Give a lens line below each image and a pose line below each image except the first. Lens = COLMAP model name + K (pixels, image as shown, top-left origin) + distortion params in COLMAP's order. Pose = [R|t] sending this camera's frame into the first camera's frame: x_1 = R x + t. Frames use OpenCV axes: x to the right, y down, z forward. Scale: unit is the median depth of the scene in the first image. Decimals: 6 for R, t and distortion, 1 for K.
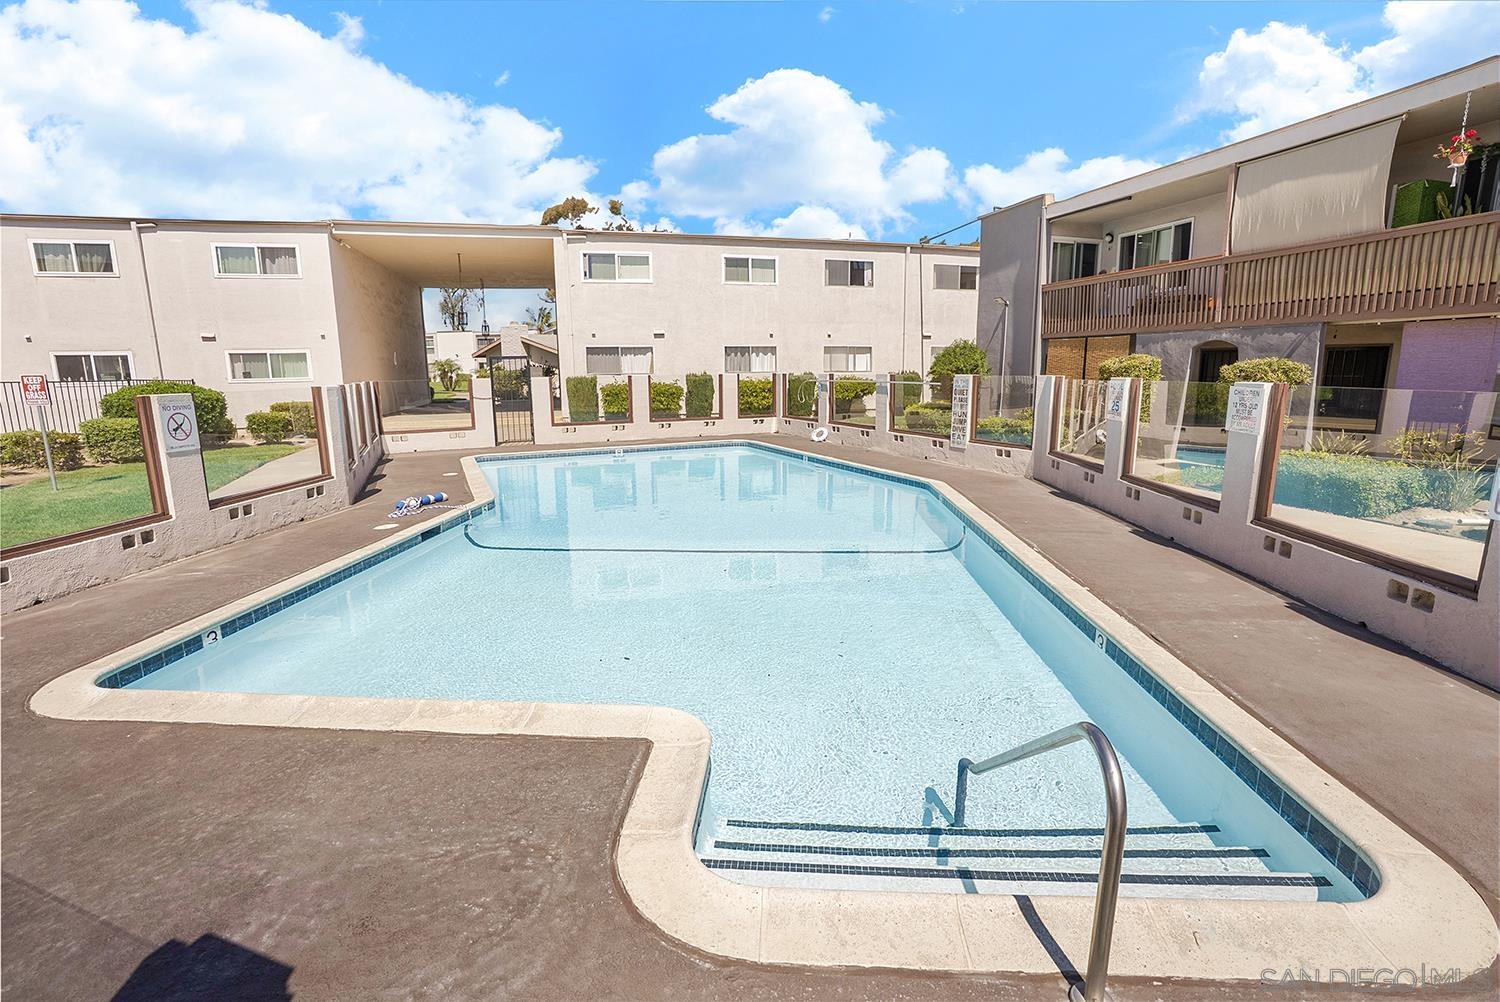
lens RADIAL K [[755.2, 0, 756.7], [0, 755.2, 511.4], [0, 0, 1]] dist [-0.074839, 0.039057]
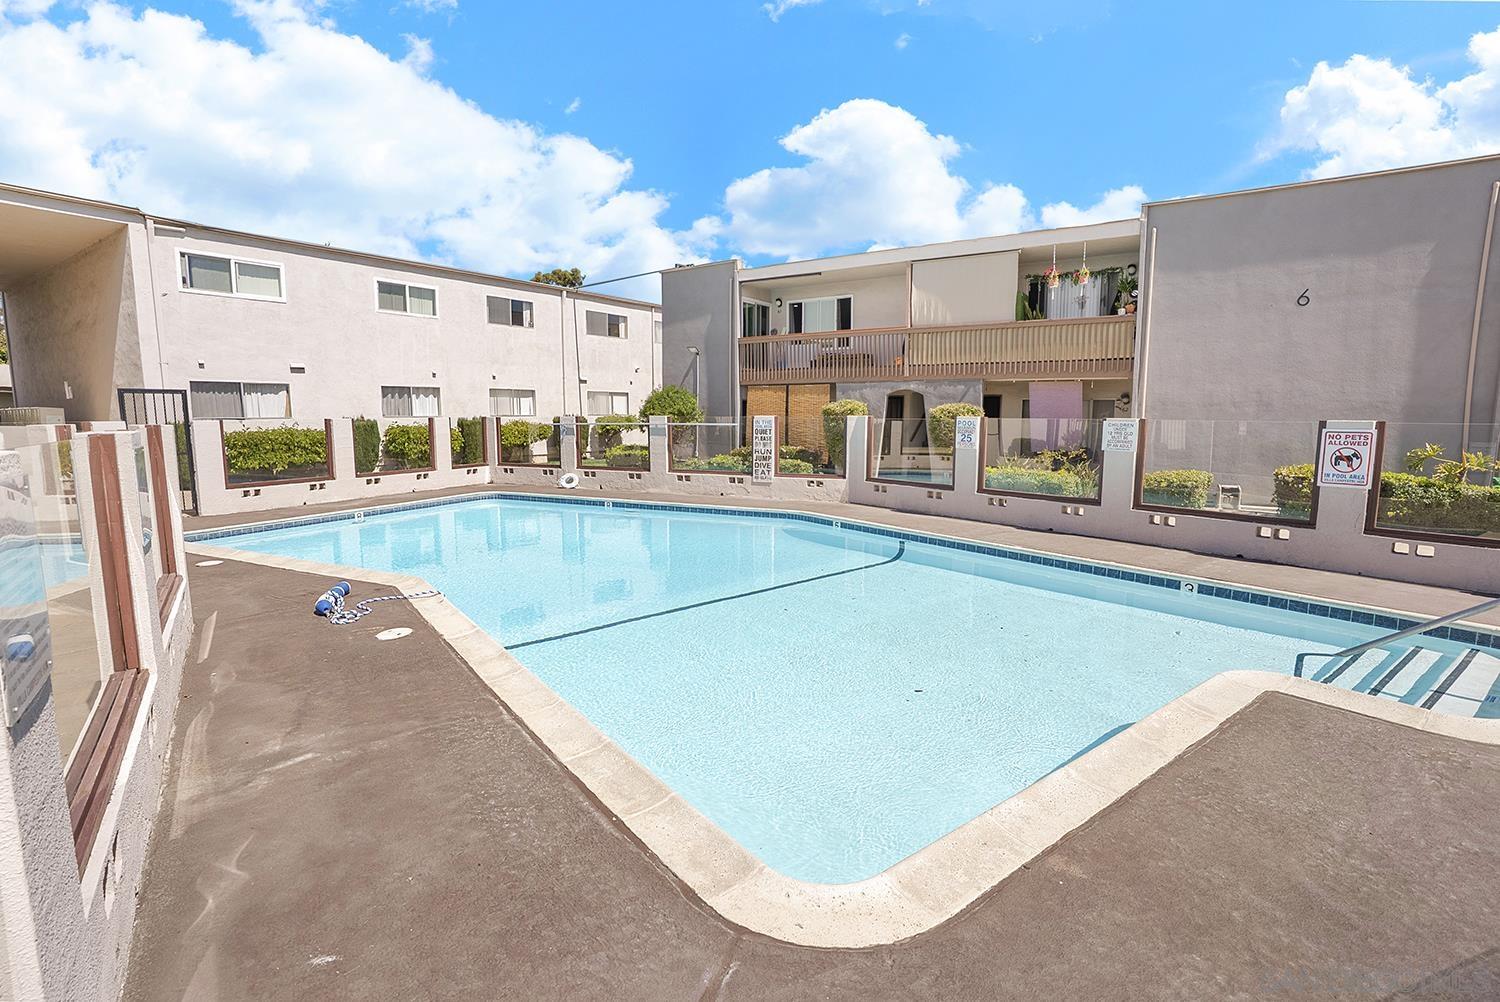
lens RADIAL K [[755.2, 0, 756.7], [0, 755.2, 511.4], [0, 0, 1]] dist [-0.074839, 0.039057]
pose [[0.733838, -0.080032, 0.674594, -0.387756], [0.121998, 0.992417, -0.014975, -0.021681], [-0.668280, 0.093288, 0.738037, 0.157042]]
